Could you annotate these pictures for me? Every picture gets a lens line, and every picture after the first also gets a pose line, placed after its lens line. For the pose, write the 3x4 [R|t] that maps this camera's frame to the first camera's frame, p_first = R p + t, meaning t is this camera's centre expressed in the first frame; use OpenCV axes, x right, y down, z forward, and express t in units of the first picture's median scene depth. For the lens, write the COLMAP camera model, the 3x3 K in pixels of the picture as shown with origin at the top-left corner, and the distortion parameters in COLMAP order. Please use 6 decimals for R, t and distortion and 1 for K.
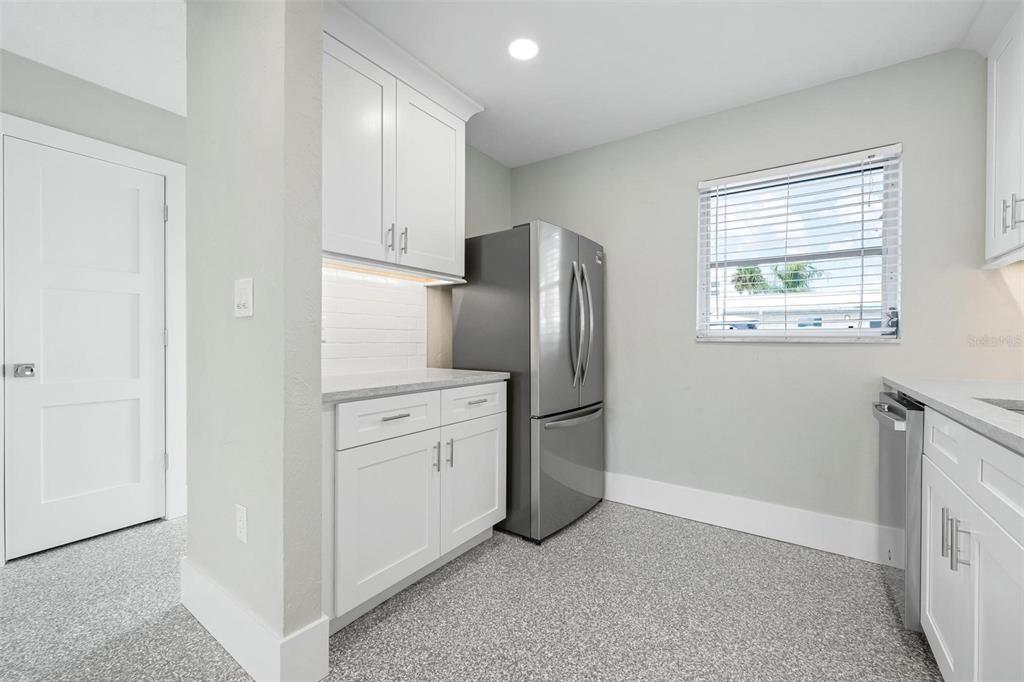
lens RADIAL K [[419.5, 0, 514.0], [0, 419.5, 341.4], [0, 0, 1]] dist [-0.000323, -0.000191]
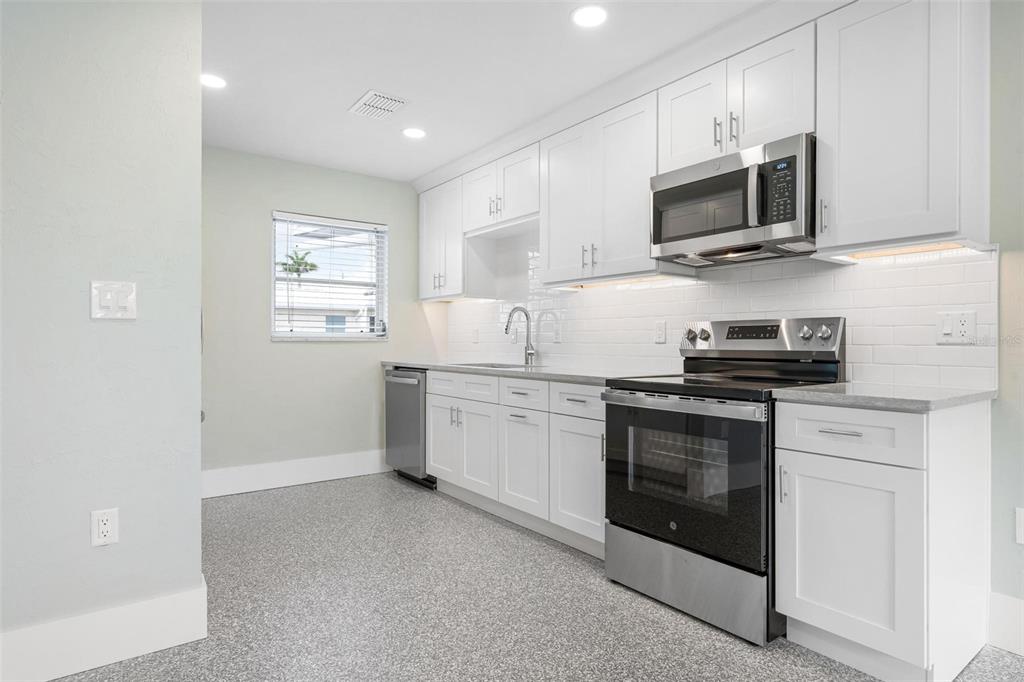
lens RADIAL K [[566.8, 0, 517.4], [0, 566.8, 342.1], [0, 0, 1]] dist [-0.001640, -0.000510]
pose [[0.309840, -0.004210, 0.950779, -1.114058], [0.007319, 0.999971, 0.002043, 0.006515], [-0.950761, 0.006326, 0.309862, -0.227812]]
